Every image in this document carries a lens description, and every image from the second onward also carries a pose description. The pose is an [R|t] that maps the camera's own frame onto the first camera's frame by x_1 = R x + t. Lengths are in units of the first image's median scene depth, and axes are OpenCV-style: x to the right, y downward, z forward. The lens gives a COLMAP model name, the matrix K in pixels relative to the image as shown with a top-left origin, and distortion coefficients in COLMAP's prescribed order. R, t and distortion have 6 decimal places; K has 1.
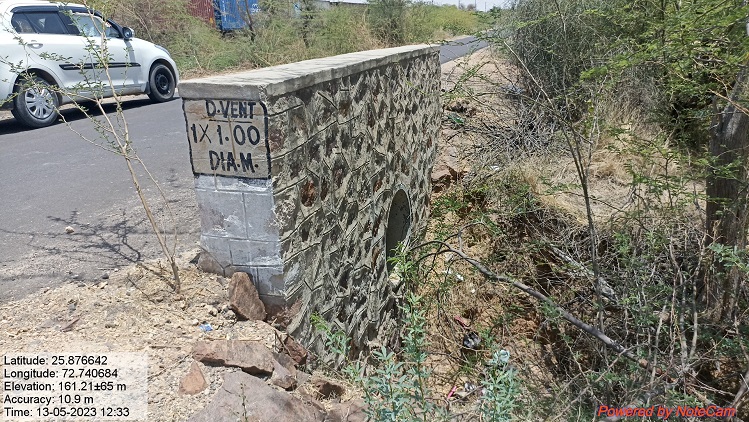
lens RADIAL K [[556.1, 0, 374.5], [0, 556.1, 211.0], [0, 0, 1]] dist [0.050007, -0.061033]
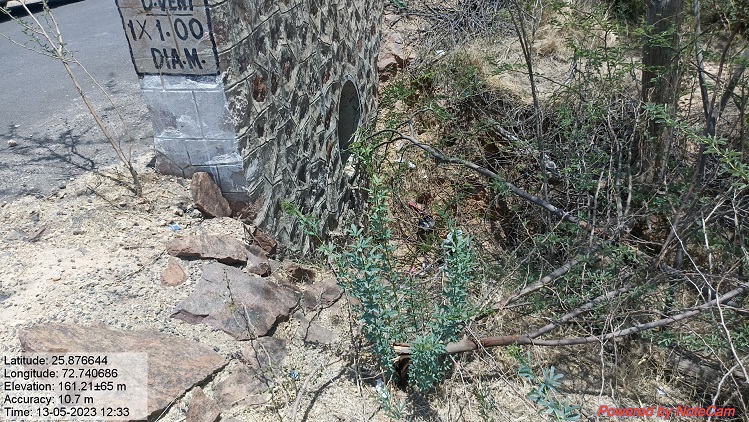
lens RADIAL K [[556.1, 0, 374.5], [0, 556.1, 211.0], [0, 0, 1]] dist [0.050007, -0.061033]
pose [[0.992782, -0.087042, 0.082507, -0.014110], [0.070322, 0.979755, 0.187442, 0.009525], [-0.097152, -0.180287, 0.978804, -0.024427]]
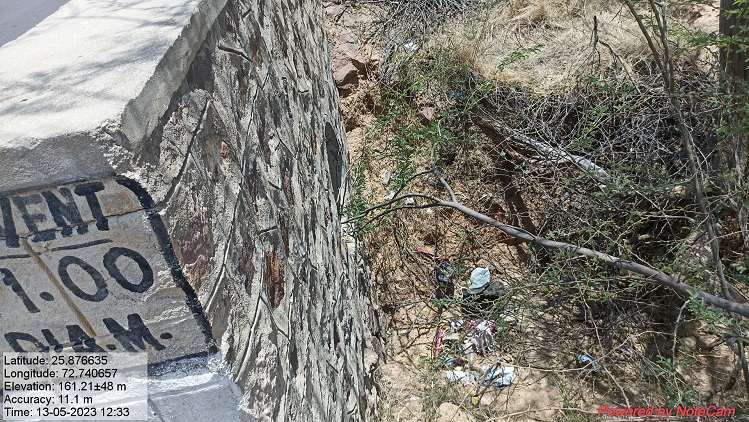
lens RADIAL K [[556.1, 0, 374.5], [0, 556.1, 211.0], [0, 0, 1]] dist [0.050007, -0.061033]
pose [[0.931502, -0.304565, 0.198856, -0.103970], [0.248323, 0.931962, 0.264162, -0.164679], [-0.265782, -0.196687, 0.943755, 0.496870]]
